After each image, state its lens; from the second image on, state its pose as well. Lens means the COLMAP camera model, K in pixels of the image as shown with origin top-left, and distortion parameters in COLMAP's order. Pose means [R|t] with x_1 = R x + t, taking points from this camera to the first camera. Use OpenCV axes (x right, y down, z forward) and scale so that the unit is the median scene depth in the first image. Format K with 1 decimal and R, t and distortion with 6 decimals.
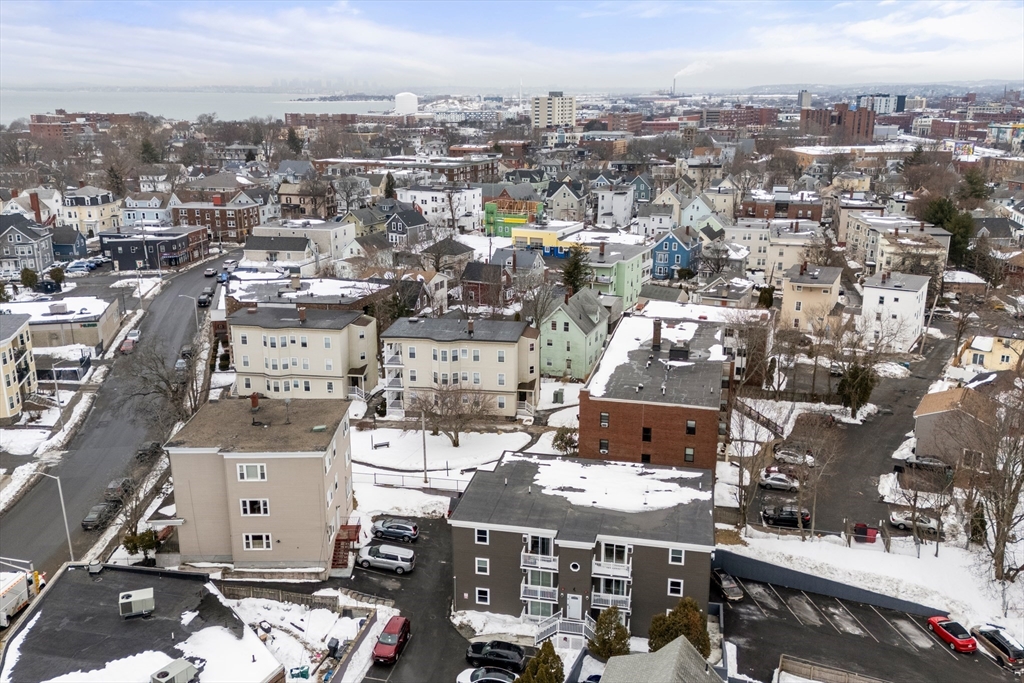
lens RADIAL K [[891.5, 0, 513.7], [0, 891.5, 357.1], [0, 0, 1]] dist [0.115453, -0.143989]
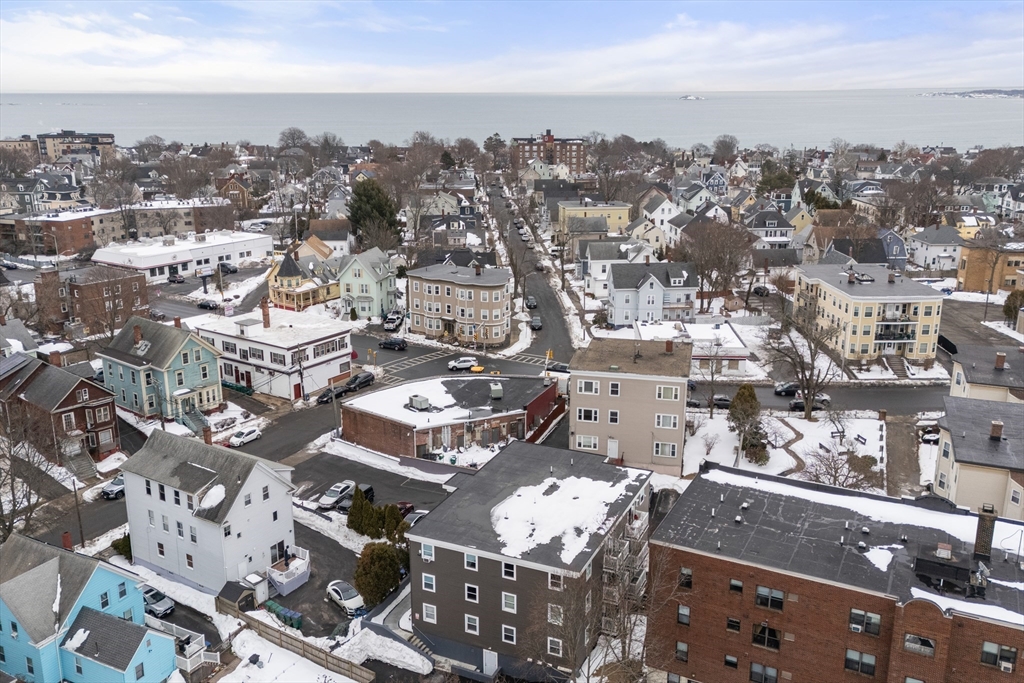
lens RADIAL K [[891.5, 0, 510.8], [0, 891.5, 343.6], [0, 0, 1]] dist [0.115453, -0.143989]
pose [[-0.224704, 0.268031, -0.936839, 0.684115], [-0.278944, 0.903497, 0.325397, -0.221886], [0.933648, 0.334443, -0.128254, 0.722734]]
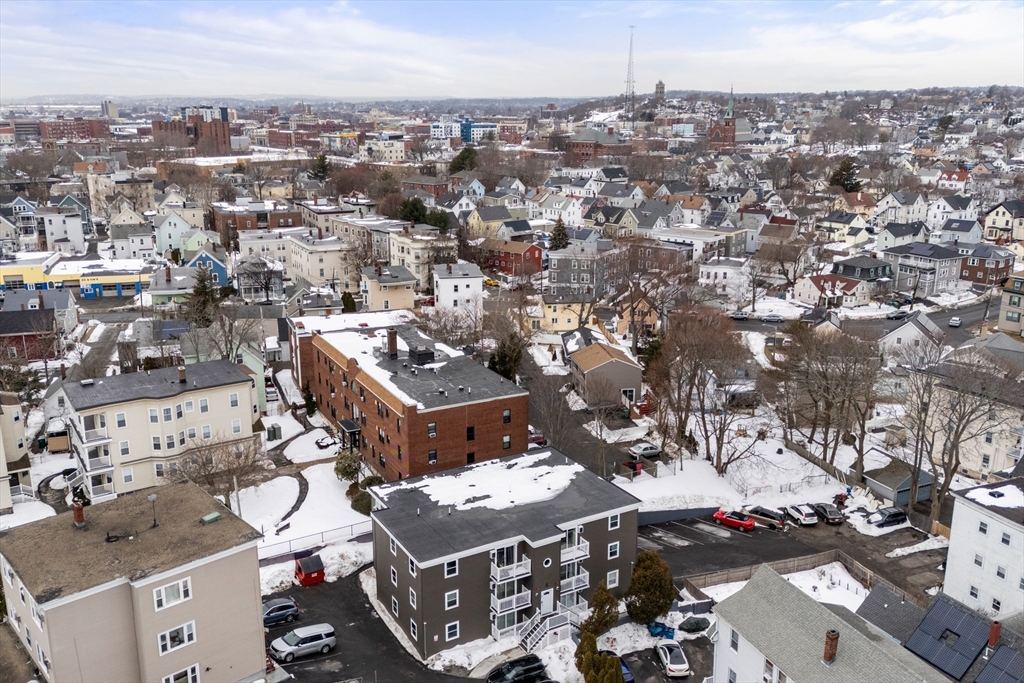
lens RADIAL K [[891.5, 0, 516.5], [0, 891.5, 344.7], [0, 0, 1]] dist [0.115453, -0.143989]
pose [[0.746925, -0.177115, 0.640885, -0.360855], [0.192597, 0.980179, 0.046419, -0.041512], [-0.636404, 0.088761, 0.766232, 0.132739]]
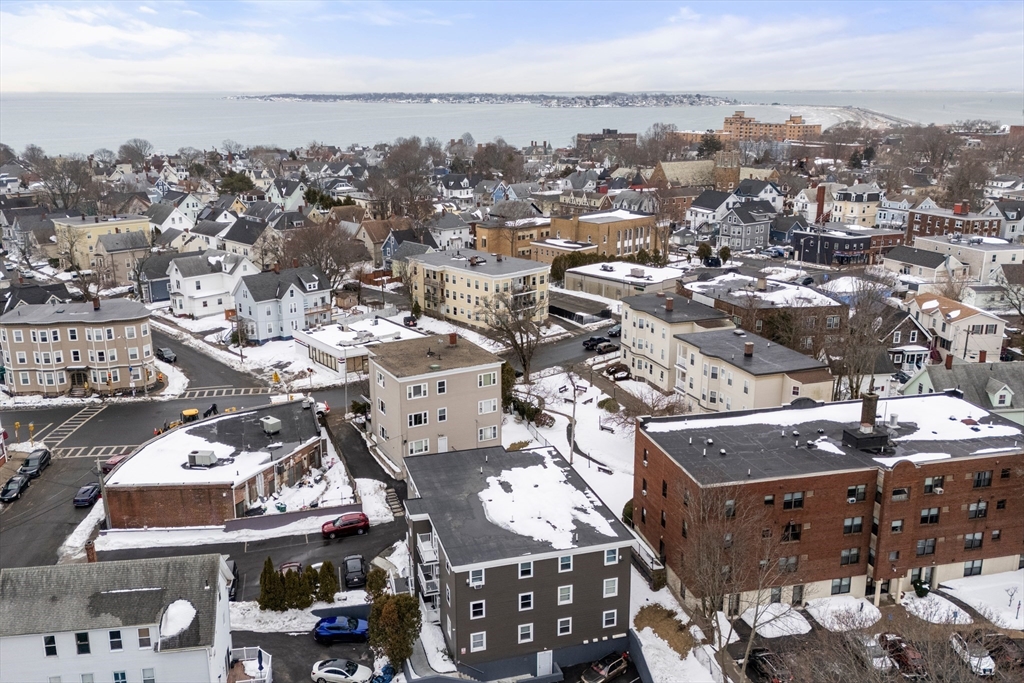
lens RADIAL K [[891.5, 0, 509.7], [0, 891.5, 344.5], [0, 0, 1]] dist [0.115453, -0.143989]
pose [[0.470339, 0.241292, -0.848858, 0.625819], [-0.253036, 0.958379, 0.132220, -0.100416], [0.845431, 0.152603, 0.511819, 0.319779]]
